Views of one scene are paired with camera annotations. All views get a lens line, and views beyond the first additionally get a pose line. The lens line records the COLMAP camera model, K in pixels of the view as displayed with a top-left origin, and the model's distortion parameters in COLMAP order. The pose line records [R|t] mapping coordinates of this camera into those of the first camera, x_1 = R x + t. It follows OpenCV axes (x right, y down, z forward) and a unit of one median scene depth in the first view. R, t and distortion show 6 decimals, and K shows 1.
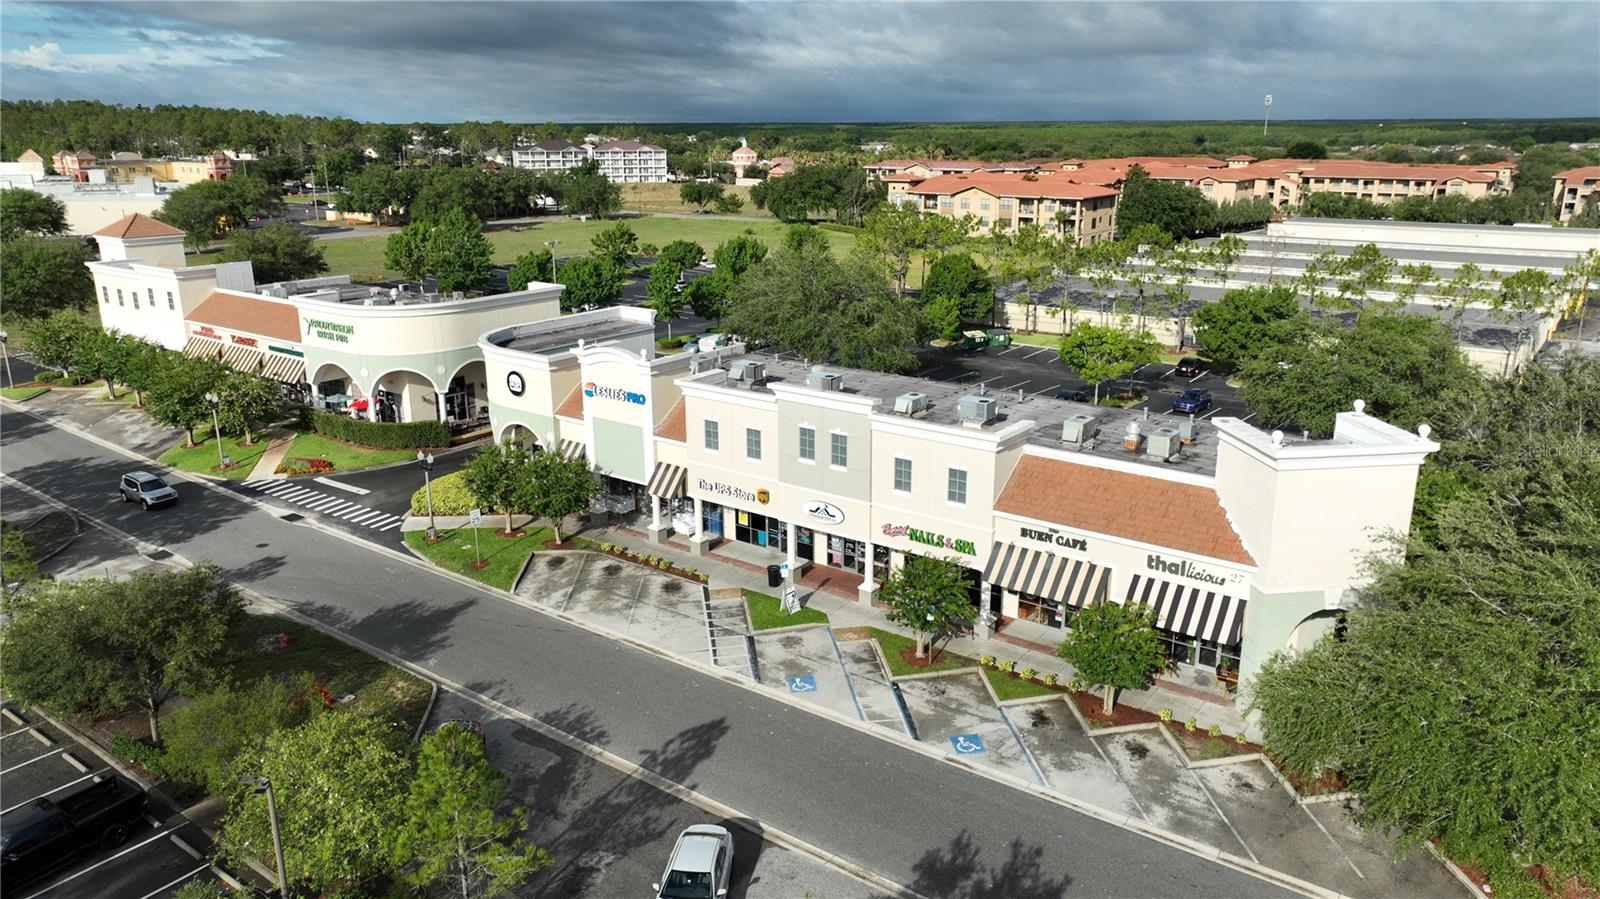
lens RADIAL K [[1124.3, 0, 806.0], [0, 1124.3, 445.5], [0, 0, 1]] dist [0.000514, 0.011625]
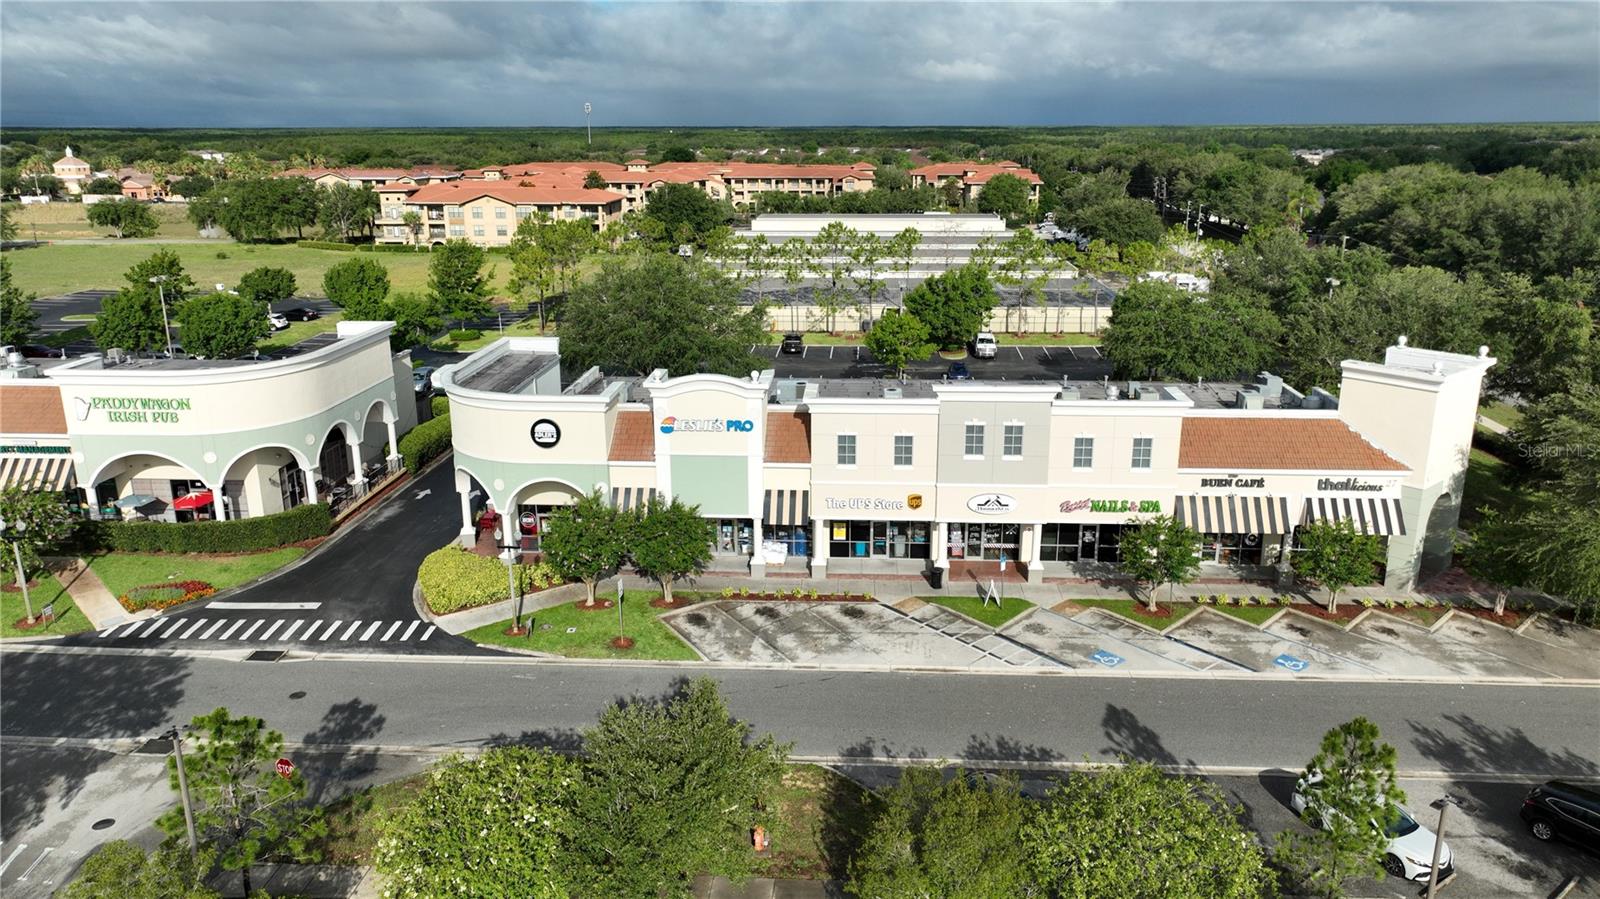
lens RADIAL K [[1124.3, 0, 806.4], [0, 1124.3, 449.8], [0, 0, 1]] dist [0.000514, 0.011625]
pose [[0.833245, -0.152042, 0.531588, -0.704387], [0.153027, 0.987307, 0.042521, -0.062797], [-0.531305, 0.045917, 0.845935, 0.229058]]
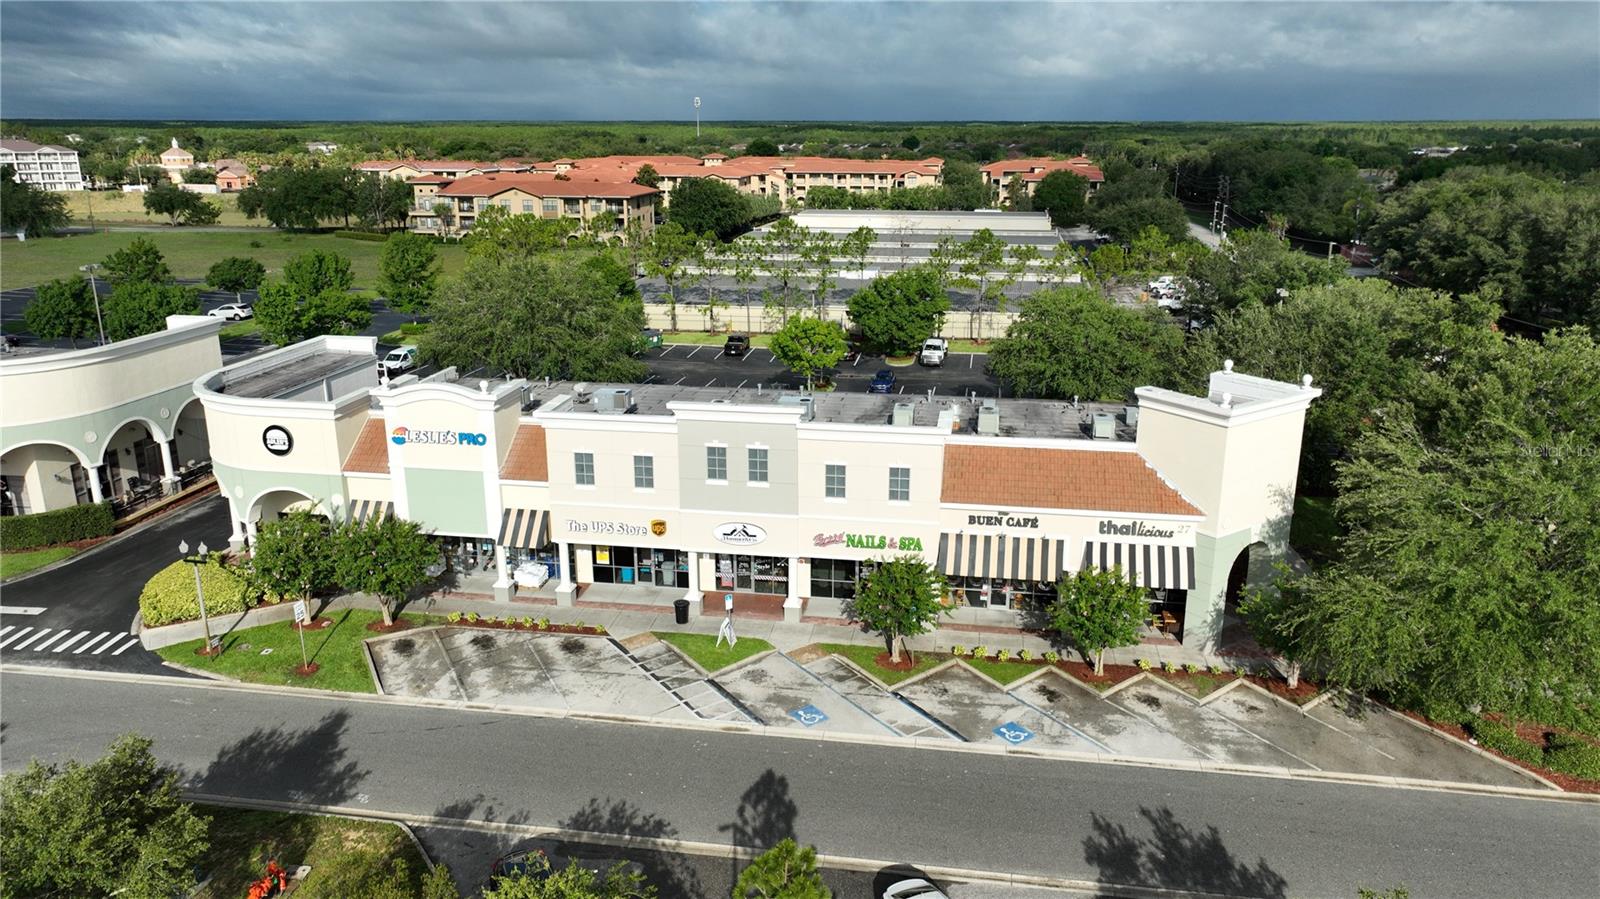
lens RADIAL K [[1124.3, 0, 805.7], [0, 1124.3, 446.8], [0, 0, 1]] dist [0.000514, 0.011625]
pose [[0.886567, -0.124832, 0.445439, -0.363598], [0.124315, 0.991774, 0.030513, -0.036163], [-0.445583, 0.028323, 0.894792, 0.142372]]
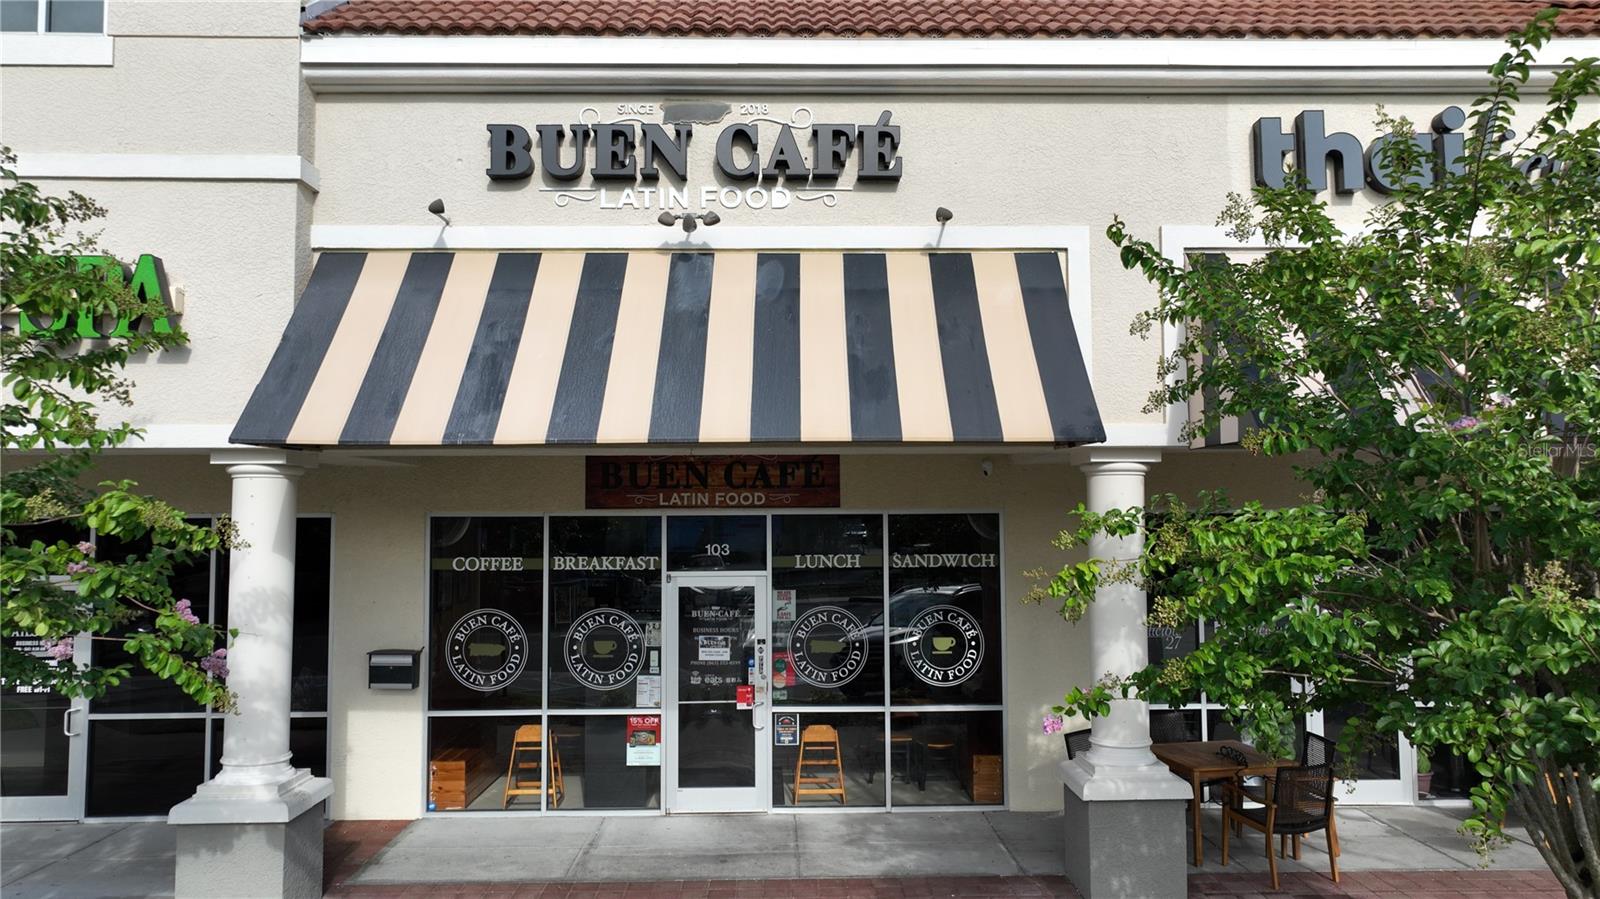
lens RADIAL K [[1124.3, 0, 803.2], [0, 1124.3, 445.9], [0, 0, 1]] dist [0.000514, 0.011625]
pose [[0.786516, 0.039097, 0.616332, 0.119007], [0.171017, 0.945177, -0.278196, 0.162188], [-0.593419, 0.324209, 0.736710, 0.811813]]
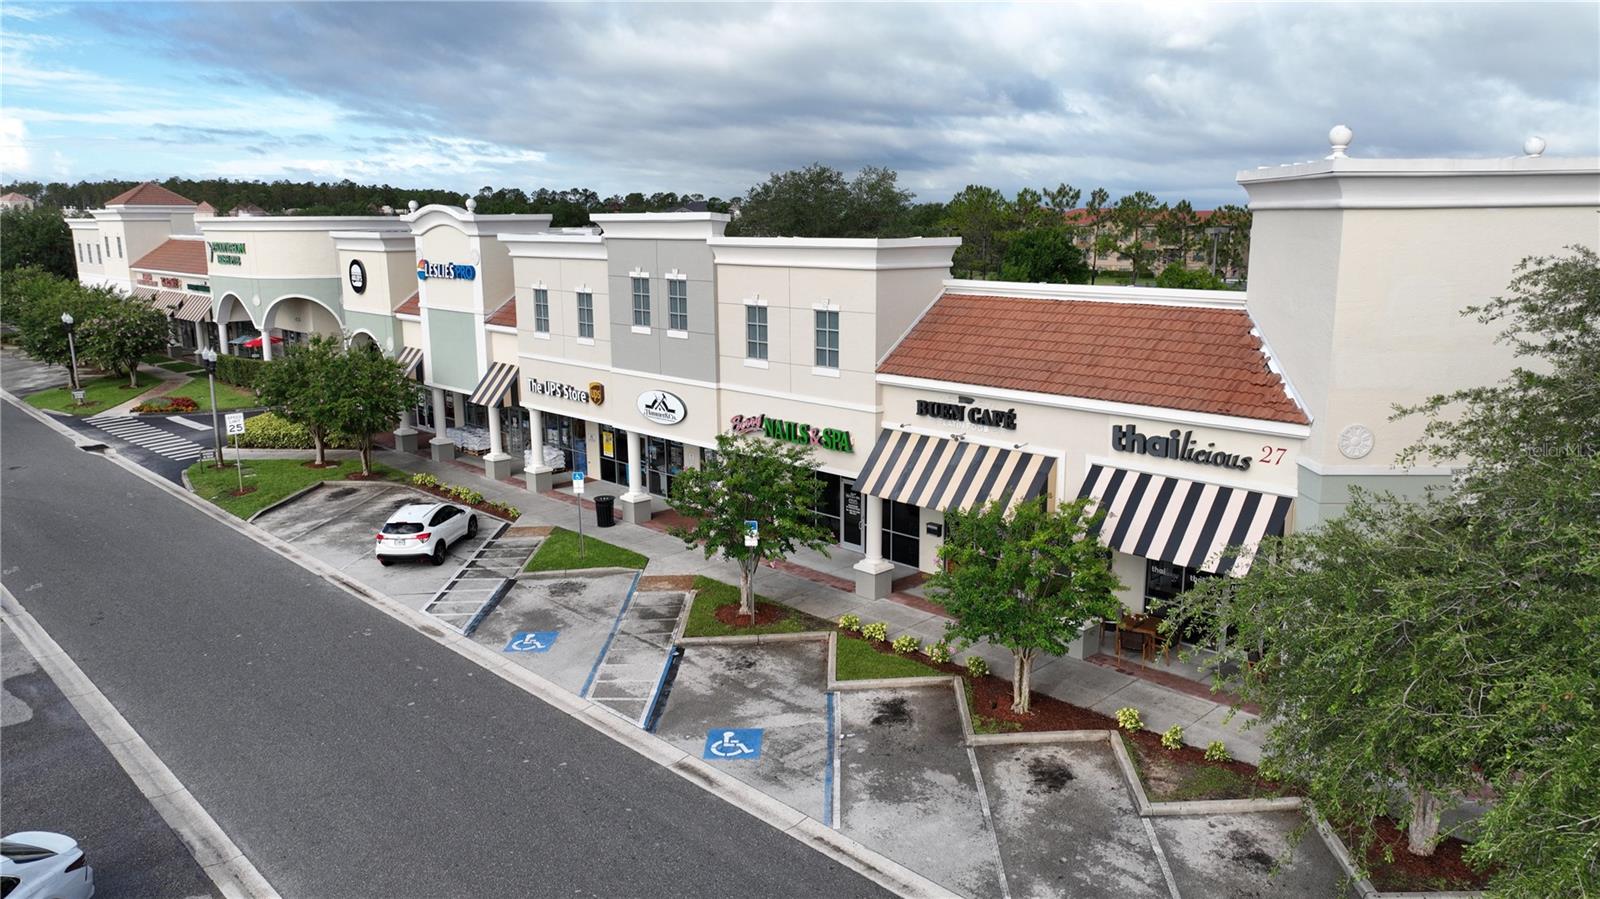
lens RADIAL K [[1124.3, 0, 805.7], [0, 1124.3, 442.5], [0, 0, 1]] dist [0.000514, 0.011625]
pose [[0.987844, 0.029713, -0.152582, 0.210324], [-0.042351, 0.995874, -0.080257, 0.136381], [0.149567, 0.085744, 0.985027, 0.387651]]
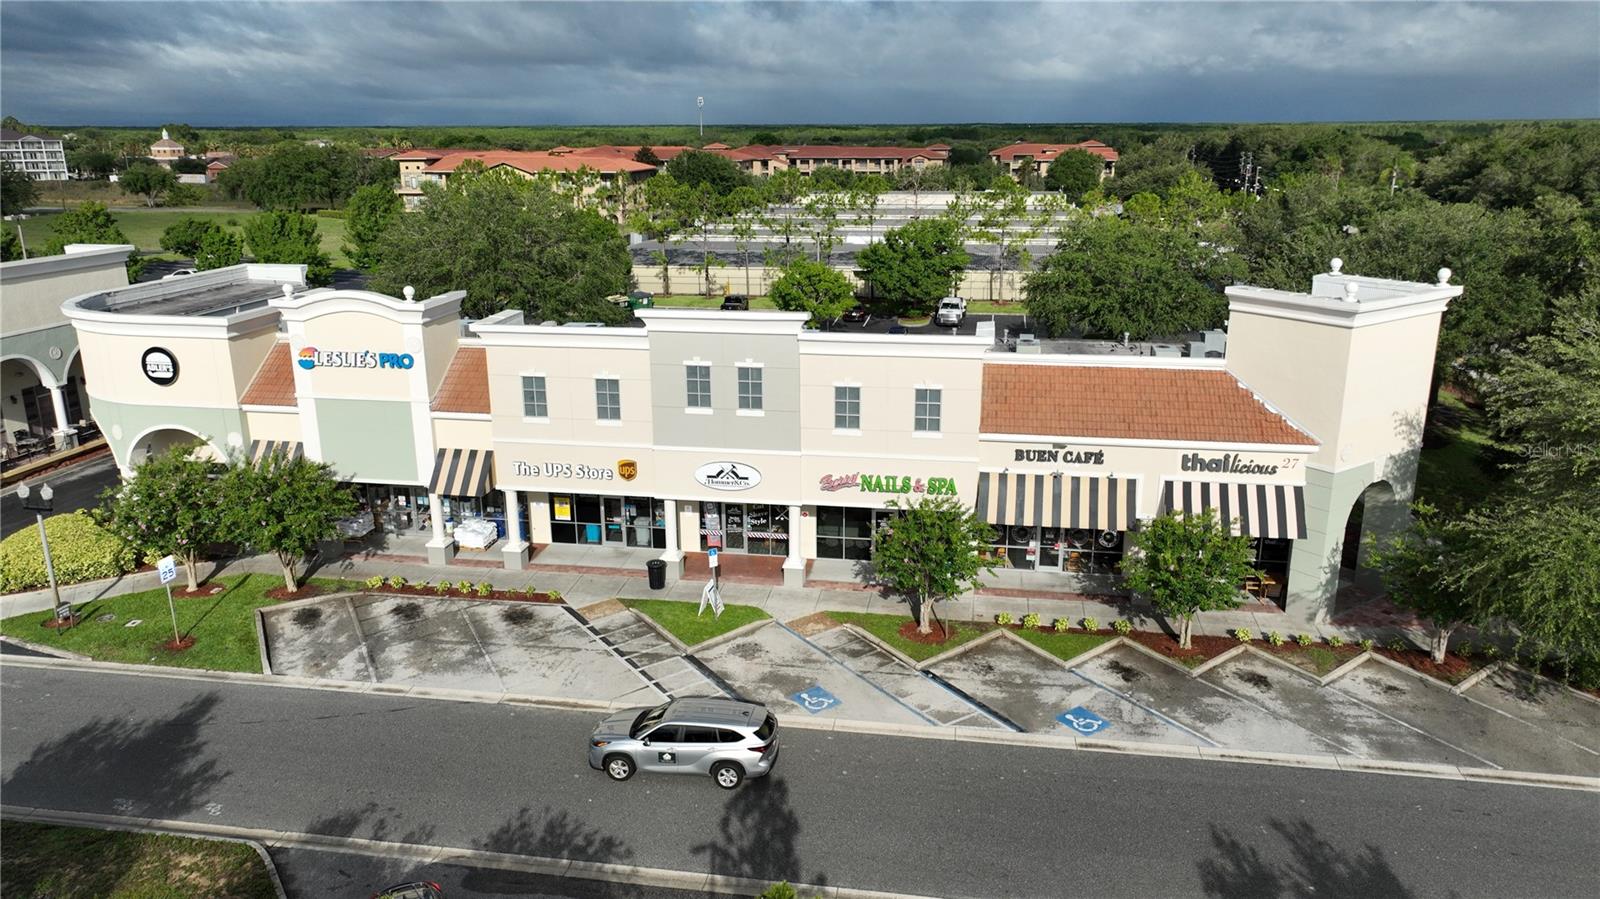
lens RADIAL K [[1124.3, 0, 806.0], [0, 1124.3, 446.8], [0, 0, 1]] dist [0.000514, 0.011625]
pose [[0.888025, -0.126280, 0.442114, -0.282868], [0.127827, 0.991444, 0.026433, 0.028482], [-0.441670, 0.033041, 0.896569, 0.319831]]
